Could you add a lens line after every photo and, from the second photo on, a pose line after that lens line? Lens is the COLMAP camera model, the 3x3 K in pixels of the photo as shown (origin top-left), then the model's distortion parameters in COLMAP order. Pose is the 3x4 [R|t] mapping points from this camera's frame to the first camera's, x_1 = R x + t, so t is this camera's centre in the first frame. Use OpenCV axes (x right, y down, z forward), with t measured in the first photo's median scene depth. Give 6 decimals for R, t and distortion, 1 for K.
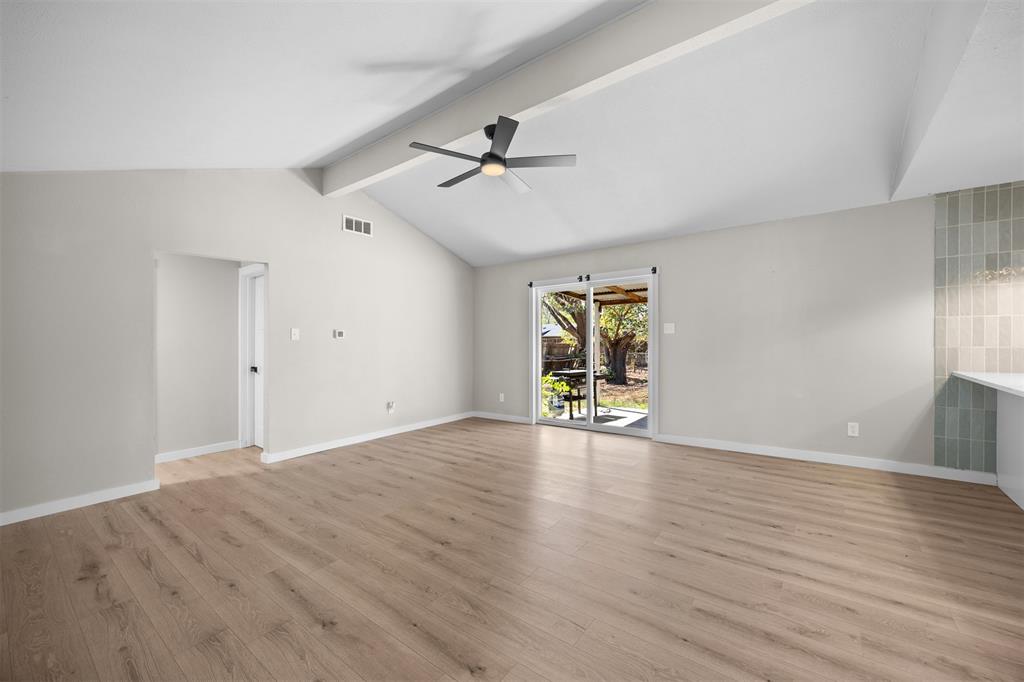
lens RADIAL K [[409.8, 0, 537.4], [0, 409.8, 341.1], [0, 0, 1]] dist [-0.001407, -0.000134]
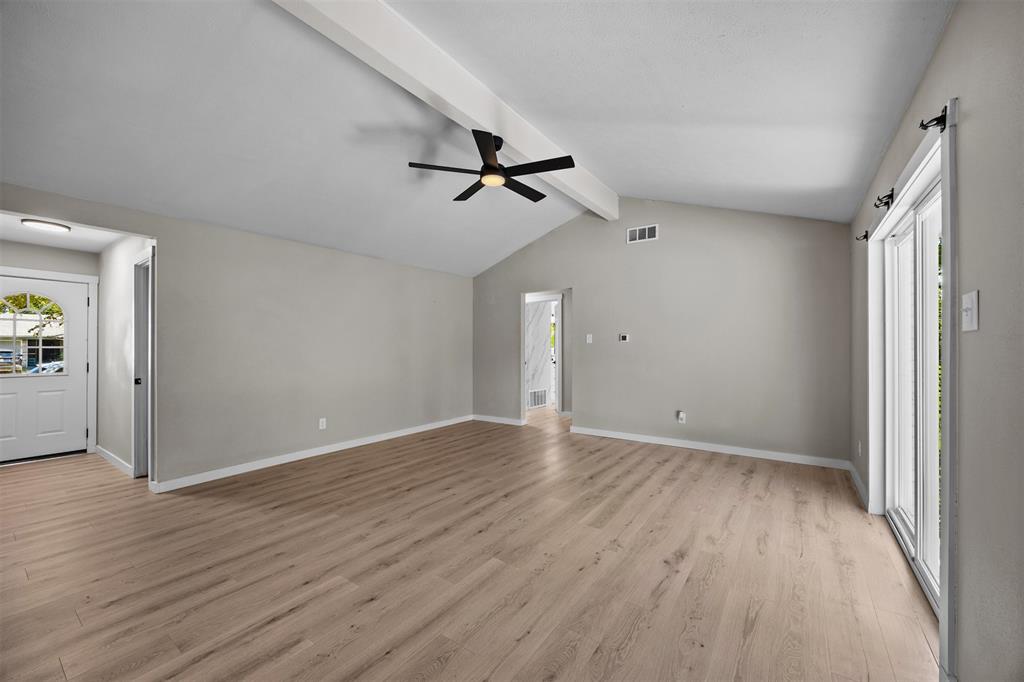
lens RADIAL K [[389.2, 0, 513.6], [0, 389.2, 347.2], [0, 0, 1]] dist [-0.006898, -0.000126]
pose [[0.003642, 0.019510, -0.999803, 1.019234], [0.001035, 0.999809, 0.019513, -0.024106], [0.999993, -0.001106, 0.003622, 1.246293]]
